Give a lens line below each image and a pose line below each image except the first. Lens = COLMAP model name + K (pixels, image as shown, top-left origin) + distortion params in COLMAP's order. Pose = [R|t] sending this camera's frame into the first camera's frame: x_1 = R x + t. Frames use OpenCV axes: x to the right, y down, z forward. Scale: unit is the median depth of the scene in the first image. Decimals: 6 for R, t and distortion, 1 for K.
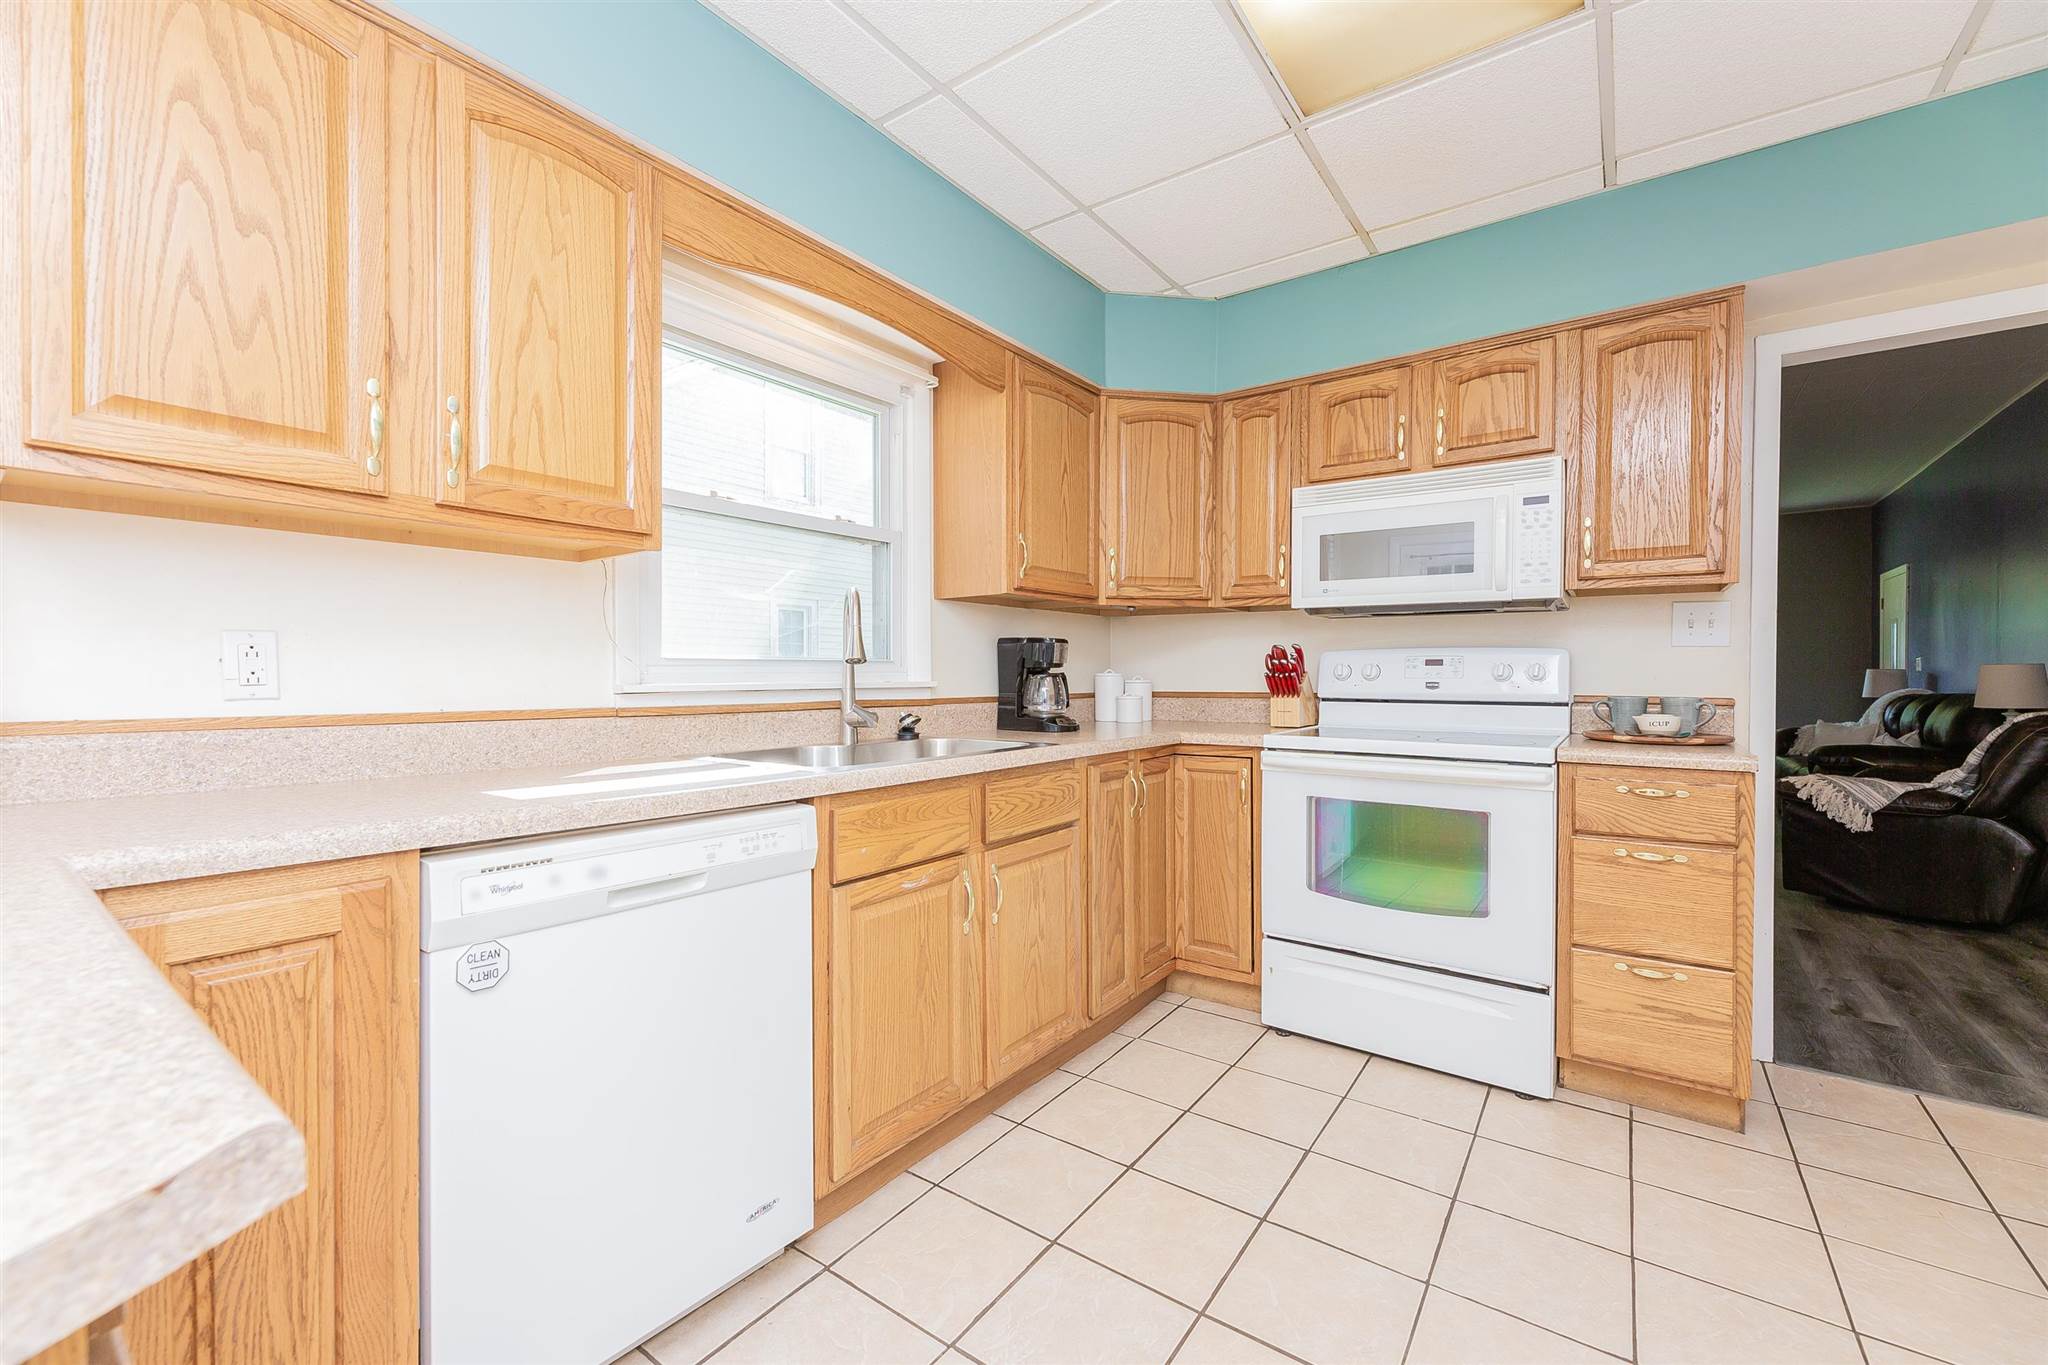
lens RADIAL K [[836.6, 0, 1017.5], [0, 836.6, 677.9], [0, 0, 1]] dist [0.000537, -0.000252]
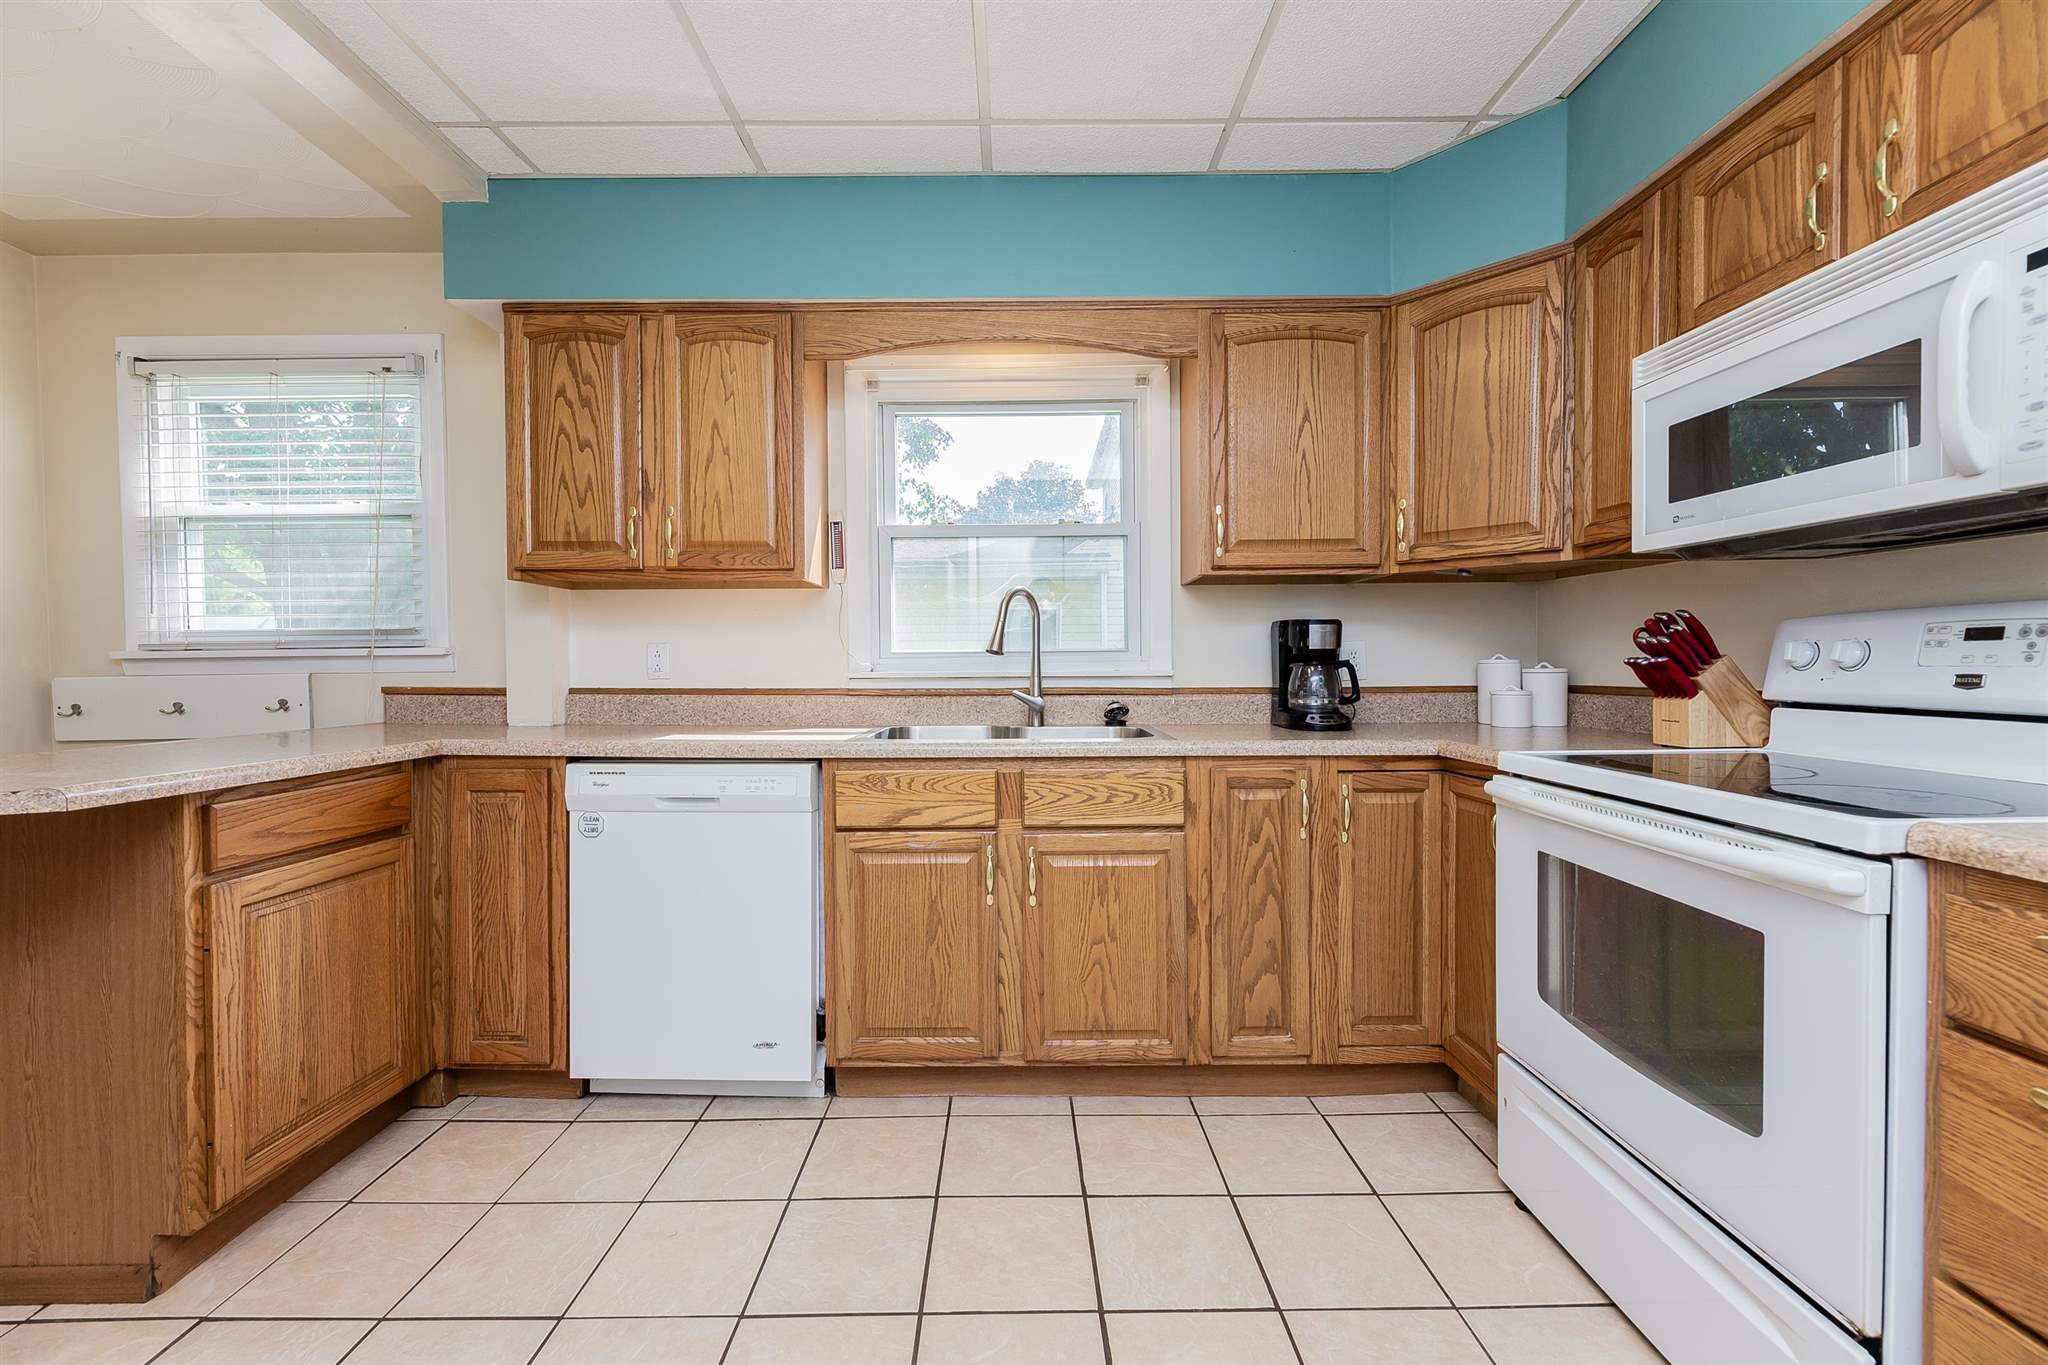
lens RADIAL K [[823.5, 0, 1009.9], [0, 823.5, 678.8], [0, 0, 1]] dist [-0.000438, -0.000318]
pose [[0.591149, 0.010465, -0.806495, 0.637023], [0.002201, 0.999891, 0.014588, -0.000731], [0.806559, -0.010399, 0.591062, 0.313737]]
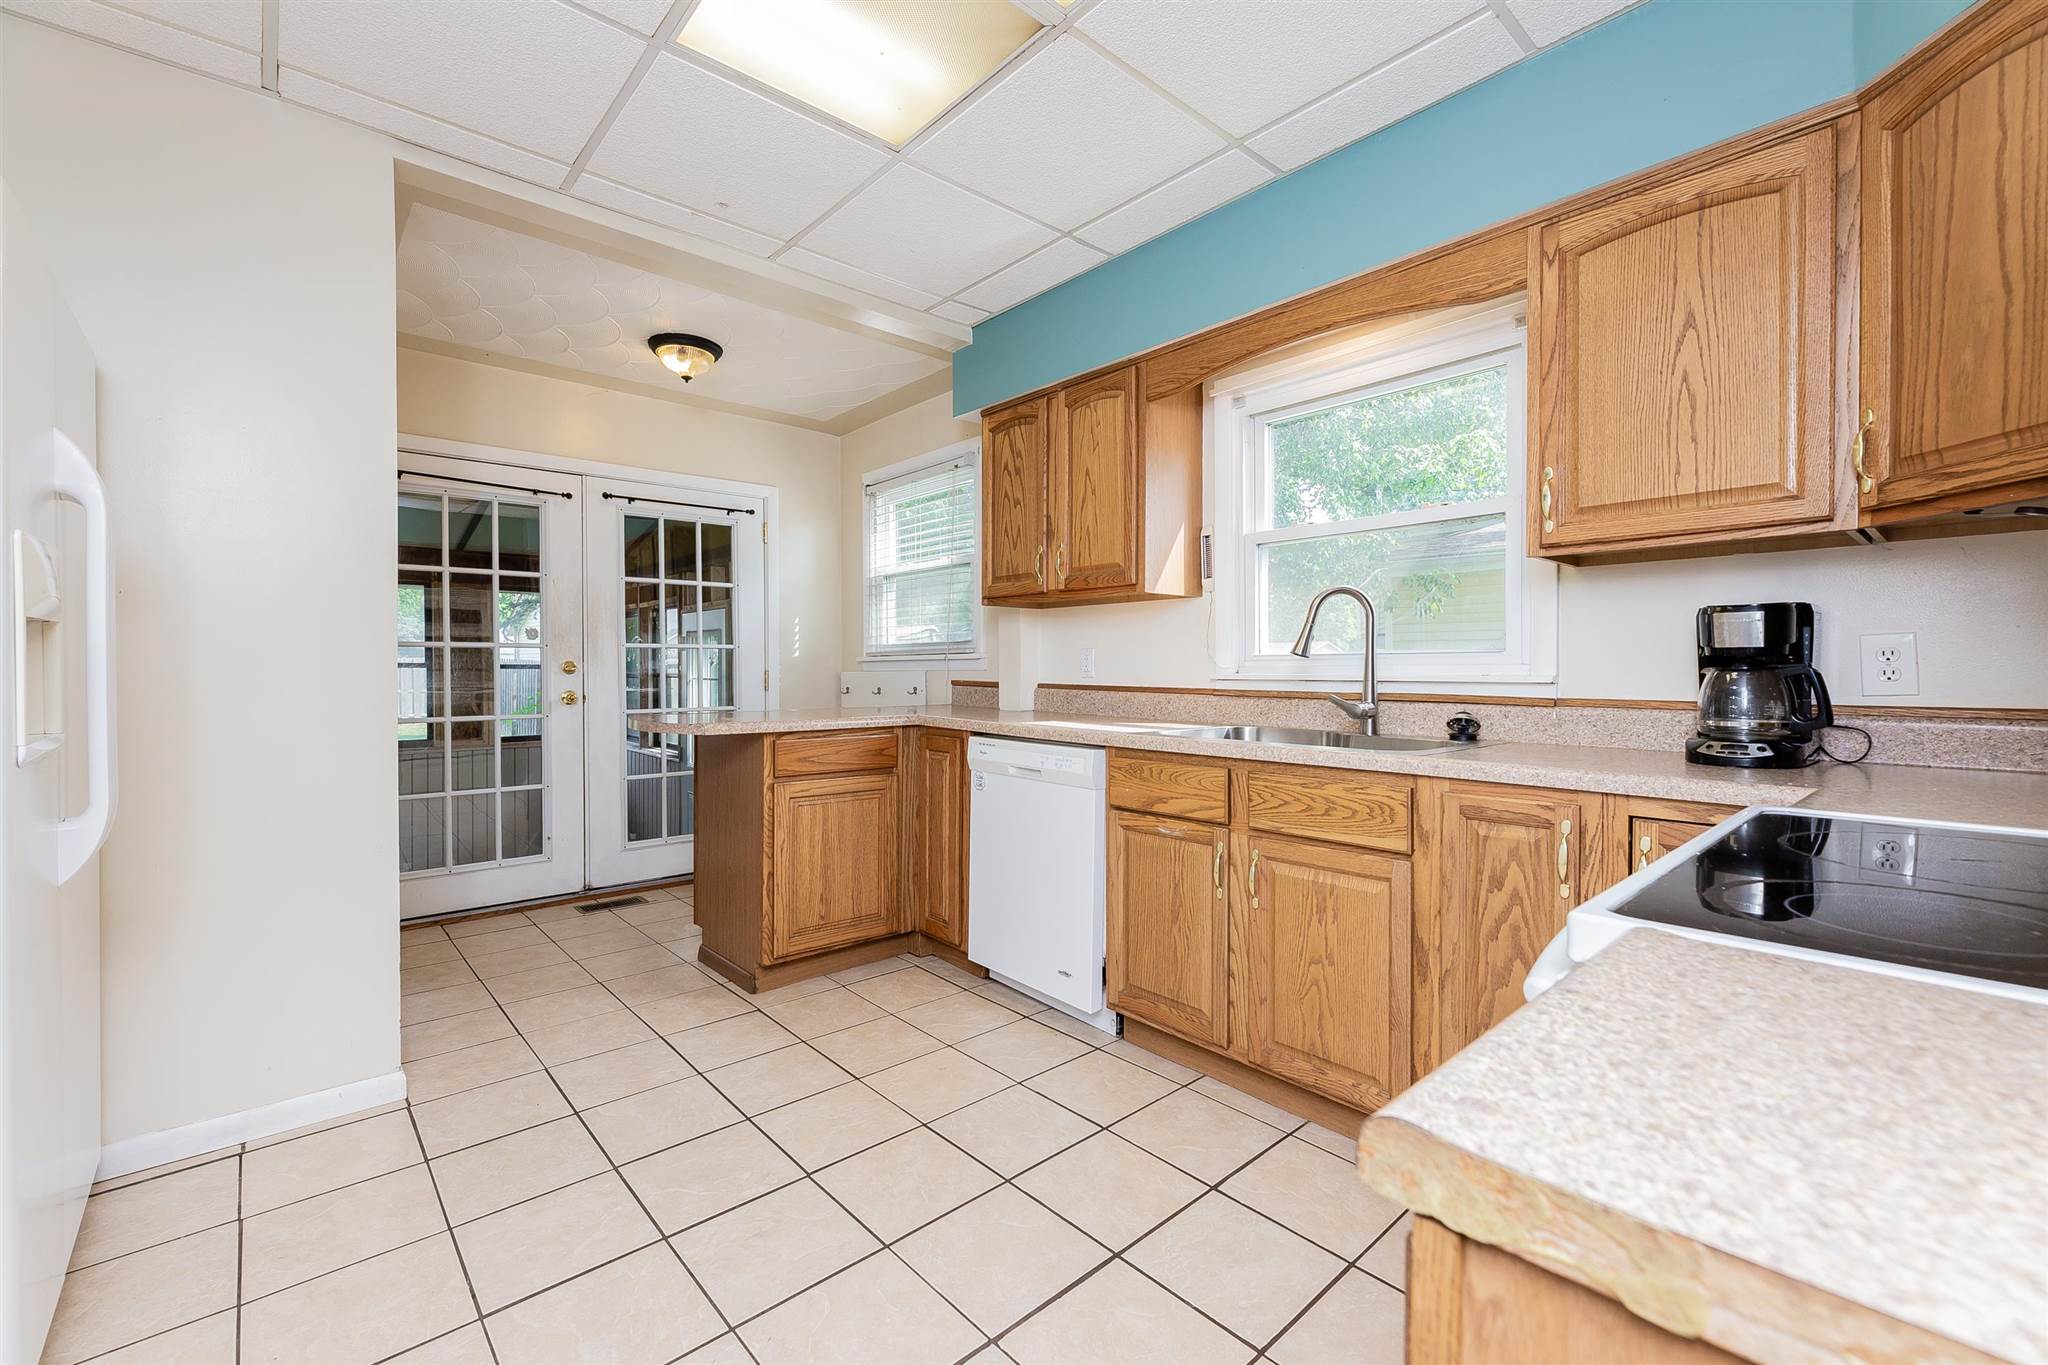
lens RADIAL K [[836.6, 0, 1017.5], [0, 836.6, 677.9], [0, 0, 1]] dist [0.000537, -0.000252]
pose [[-0.203086, 0.011536, -0.979093, 0.859651], [-0.005079, 0.999905, 0.012835, -0.002221], [0.979148, 0.007579, -0.203008, 0.758777]]
